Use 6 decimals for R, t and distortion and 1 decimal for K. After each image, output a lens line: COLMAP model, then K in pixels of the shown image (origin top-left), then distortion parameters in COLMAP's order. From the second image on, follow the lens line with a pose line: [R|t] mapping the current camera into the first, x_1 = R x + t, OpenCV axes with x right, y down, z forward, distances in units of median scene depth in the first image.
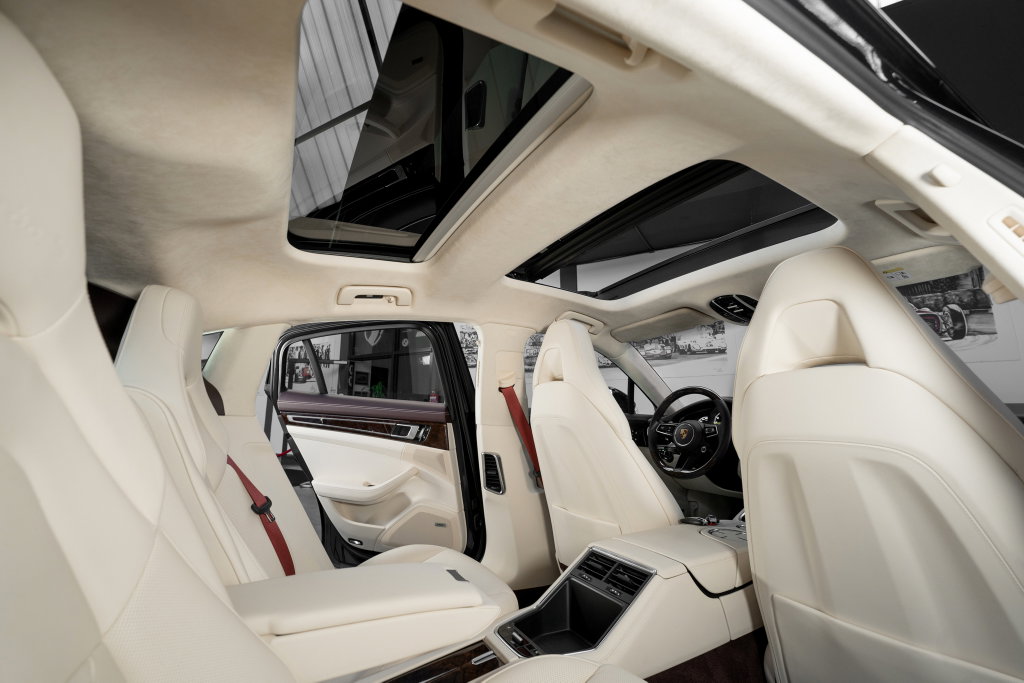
lens RADIAL K [[421.7, 0, 511.5], [0, 421.7, 344.8], [0, 0, 1]] dist [-0.023718, 0.002025]
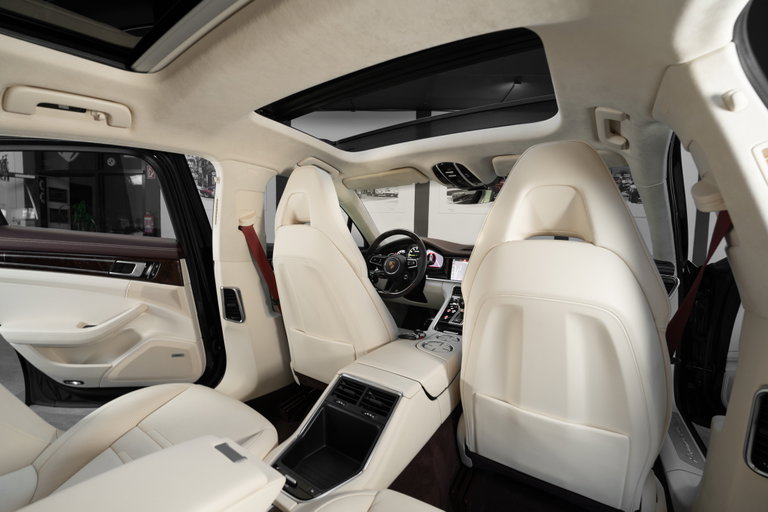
lens RADIAL K [[316.2, 0, 382.1], [0, 316.2, 259.1], [0, 0, 1]] dist [-0.023718, 0.002025]
pose [[0.894190, -0.013650, 0.447480, -0.061811], [-0.094635, 0.971185, 0.218733, -0.020630], [-0.437571, -0.237936, 0.867132, 0.167951]]
